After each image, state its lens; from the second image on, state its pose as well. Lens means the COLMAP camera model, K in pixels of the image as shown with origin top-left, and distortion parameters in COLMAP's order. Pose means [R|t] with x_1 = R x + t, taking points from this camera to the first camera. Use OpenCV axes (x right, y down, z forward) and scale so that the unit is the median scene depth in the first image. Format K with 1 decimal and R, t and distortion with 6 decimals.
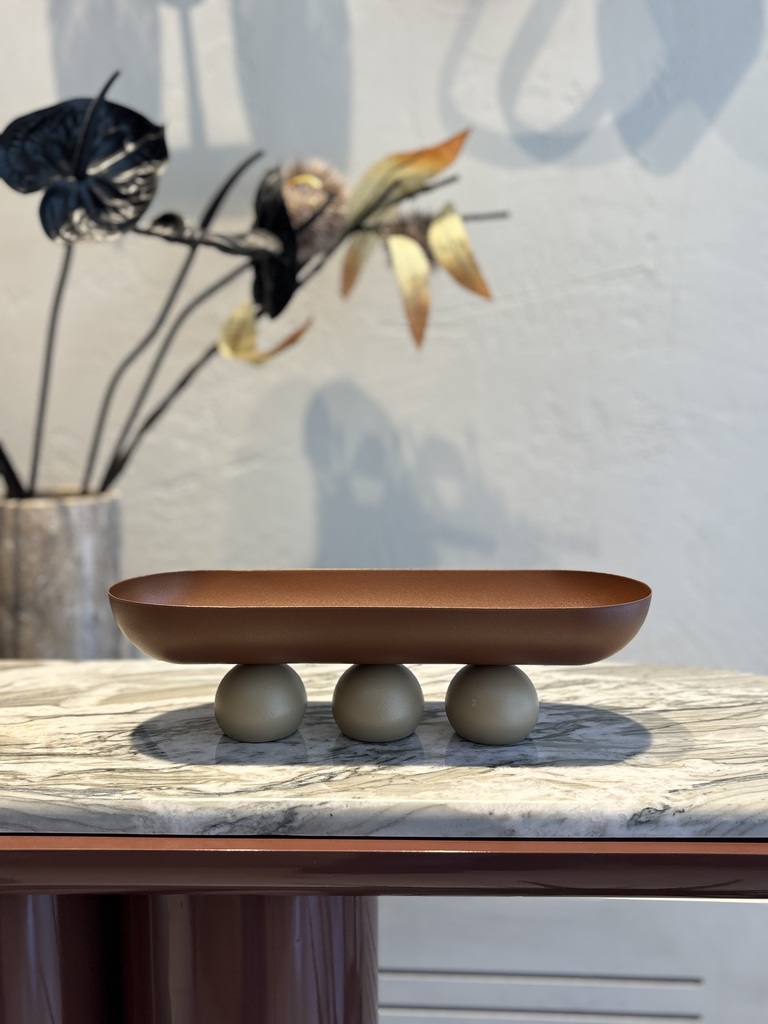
lens RADIAL K [[1008.1, 0, 389.1], [0, 1008.1, 525.5], [0, 0, 1]] dist [0.010697, 0.000000]
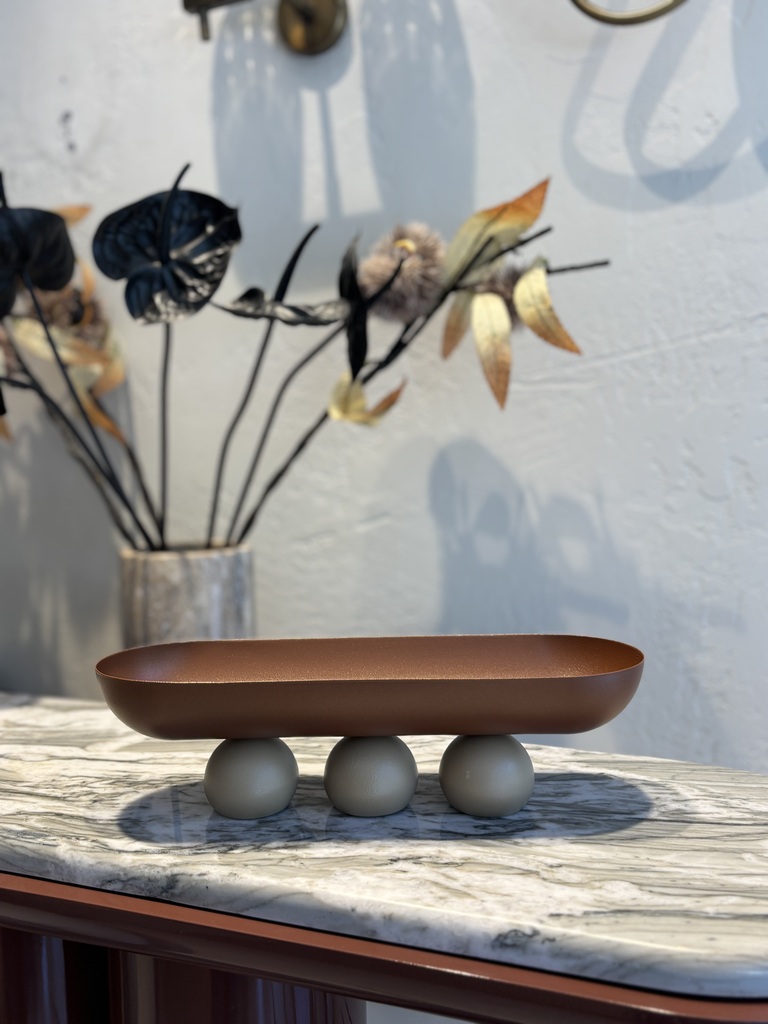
lens RADIAL K [[1008.1, 0, 376.7], [0, 1008.1, 527.9], [0, 0, 1]] dist [0.010697, 0.000000]
pose [[0.936203, 0.018883, -0.350951, 0.272711], [-0.032773, 0.998895, -0.033680, -0.025365], [0.349927, 0.043033, 0.935788, 0.063958]]
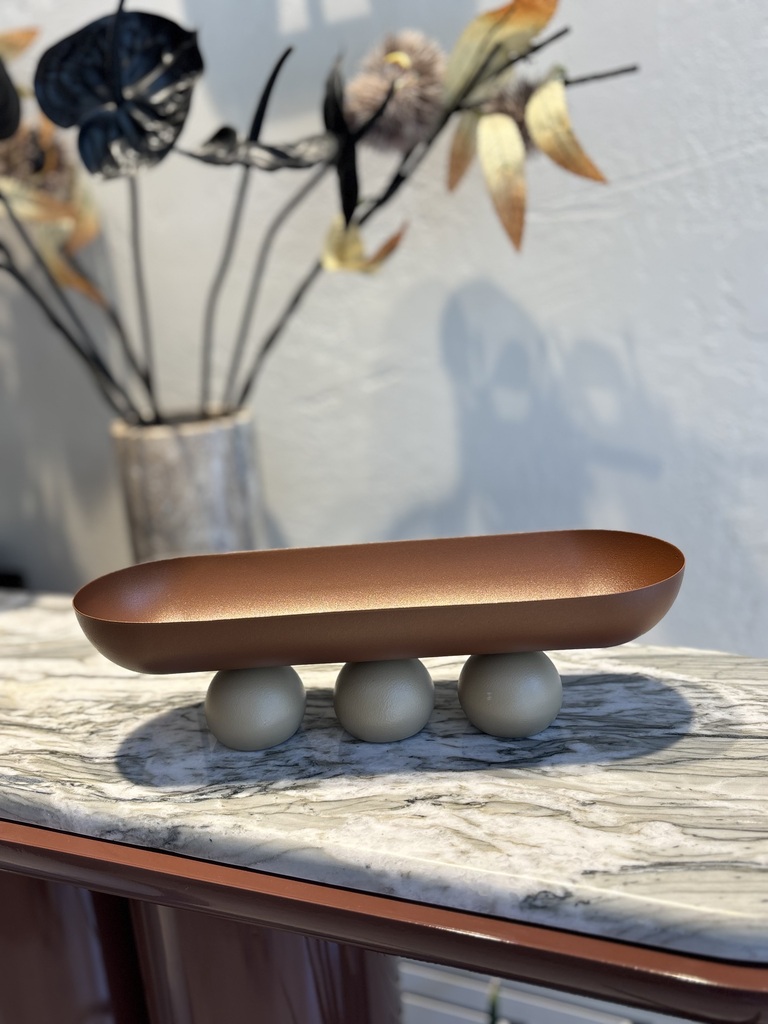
lens RADIAL K [[1008.1, 0, 373.0], [0, 1008.1, 528.5], [0, 0, 1]] dist [0.010697, 0.000000]
pose [[0.927194, 0.034532, -0.372985, 0.255663], [0.024313, 0.988094, 0.151919, -0.082126], [0.373790, -0.149926, 0.915316, 0.151523]]
